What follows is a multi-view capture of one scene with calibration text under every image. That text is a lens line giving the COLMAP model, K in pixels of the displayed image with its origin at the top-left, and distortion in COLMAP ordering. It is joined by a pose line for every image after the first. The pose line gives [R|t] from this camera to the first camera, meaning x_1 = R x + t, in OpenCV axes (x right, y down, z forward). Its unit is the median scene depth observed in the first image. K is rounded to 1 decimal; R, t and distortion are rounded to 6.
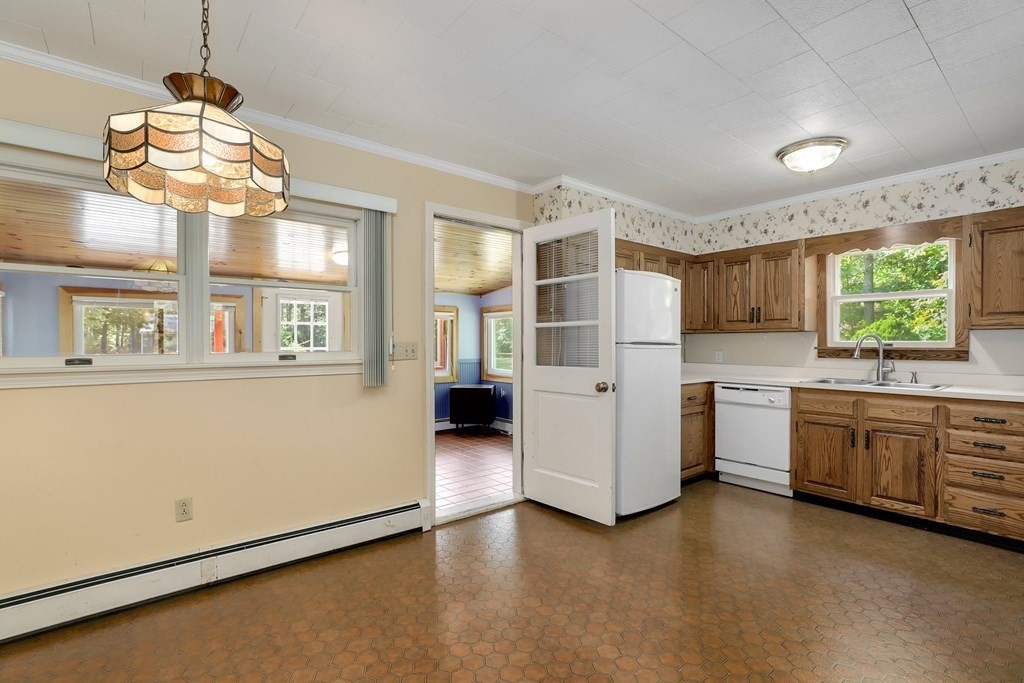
lens RADIAL K [[468.4, 0, 512.0], [0, 468.4, 341.5], [0, 0, 1]] dist [-0.026142, 0.000456]
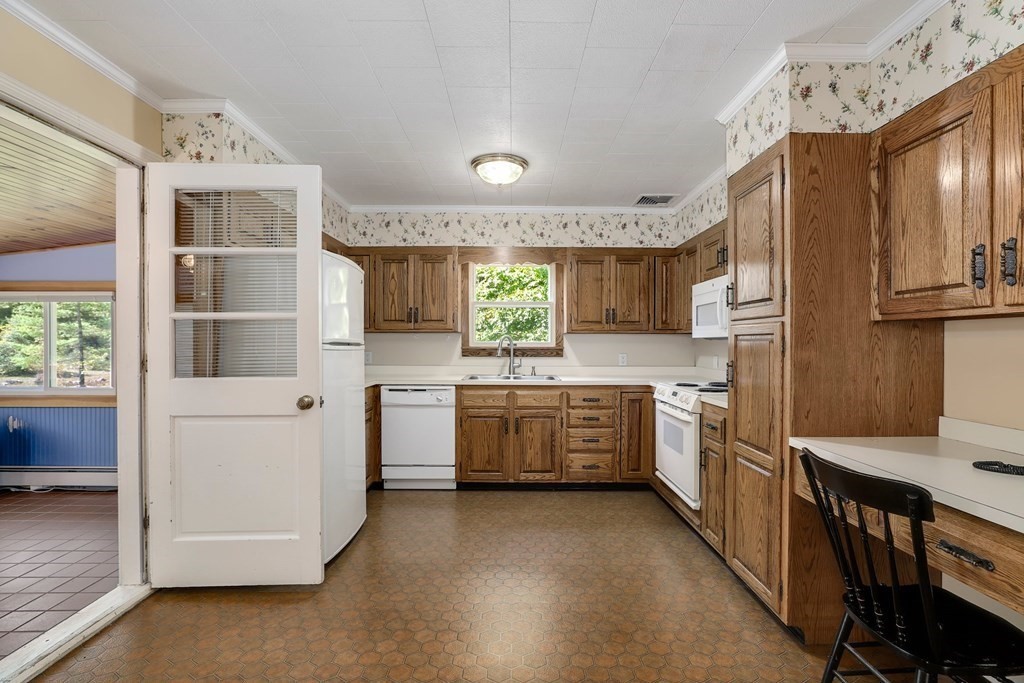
lens RADIAL K [[477.0, 0, 512.0], [0, 477.0, 341.5], [0, 0, 1]] dist [-0.015328, -0.000076]
pose [[0.620188, 0.002513, 0.784449, -0.174440], [-0.005029, 0.999987, 0.000773, -0.002370], [-0.784437, -0.004425, 0.620192, 0.232446]]
